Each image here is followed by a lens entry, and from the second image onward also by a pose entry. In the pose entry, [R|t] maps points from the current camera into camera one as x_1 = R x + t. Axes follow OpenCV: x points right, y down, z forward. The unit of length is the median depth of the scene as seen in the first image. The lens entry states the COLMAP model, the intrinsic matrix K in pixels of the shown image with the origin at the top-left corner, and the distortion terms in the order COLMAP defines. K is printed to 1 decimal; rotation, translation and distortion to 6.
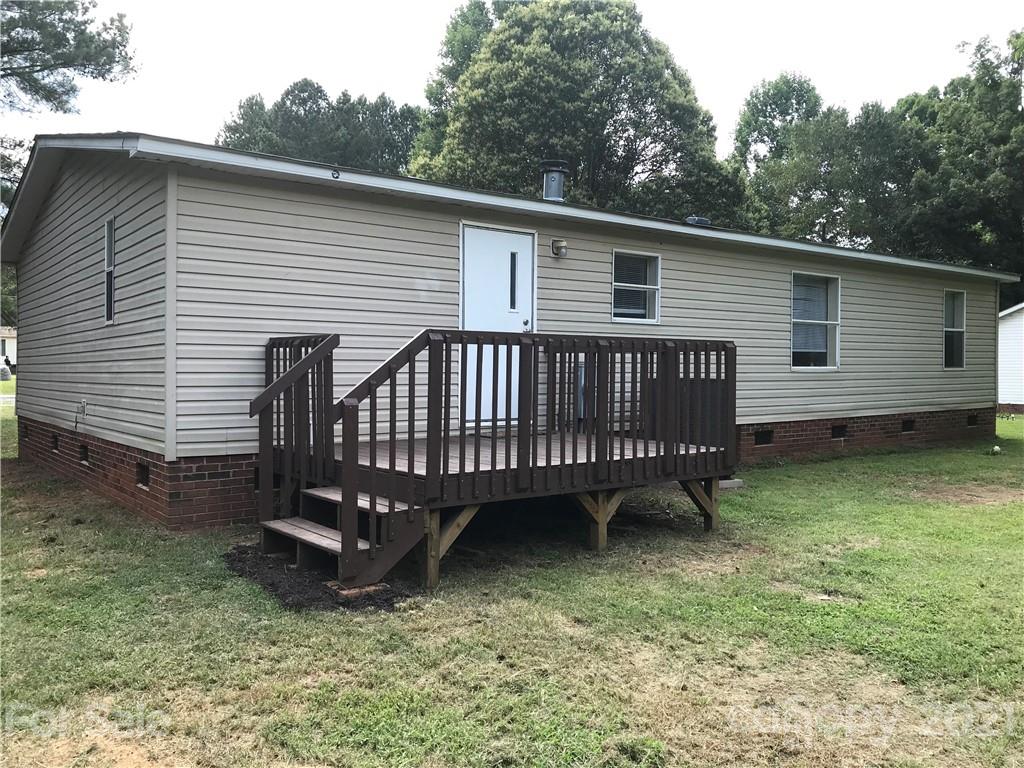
lens RADIAL K [[833.3, 0, 512.0], [0, 833.3, 384.0], [0, 0, 1]] dist [0.049409, 0.003911]
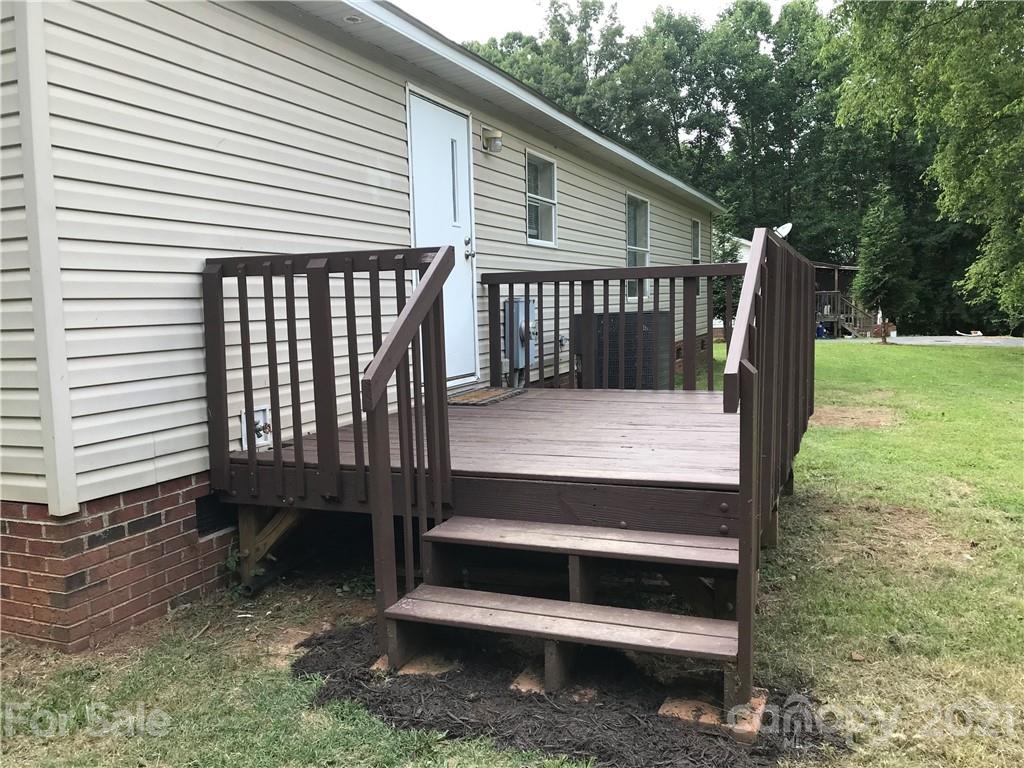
lens RADIAL K [[833.3, 0, 512.0], [0, 833.3, 384.0], [0, 0, 1]] dist [0.049409, 0.003911]
pose [[0.863218, -0.075493, 0.499156, -0.332276], [0.038497, 0.995720, 0.084020, -0.010284], [-0.503362, -0.053311, 0.862429, 0.360121]]
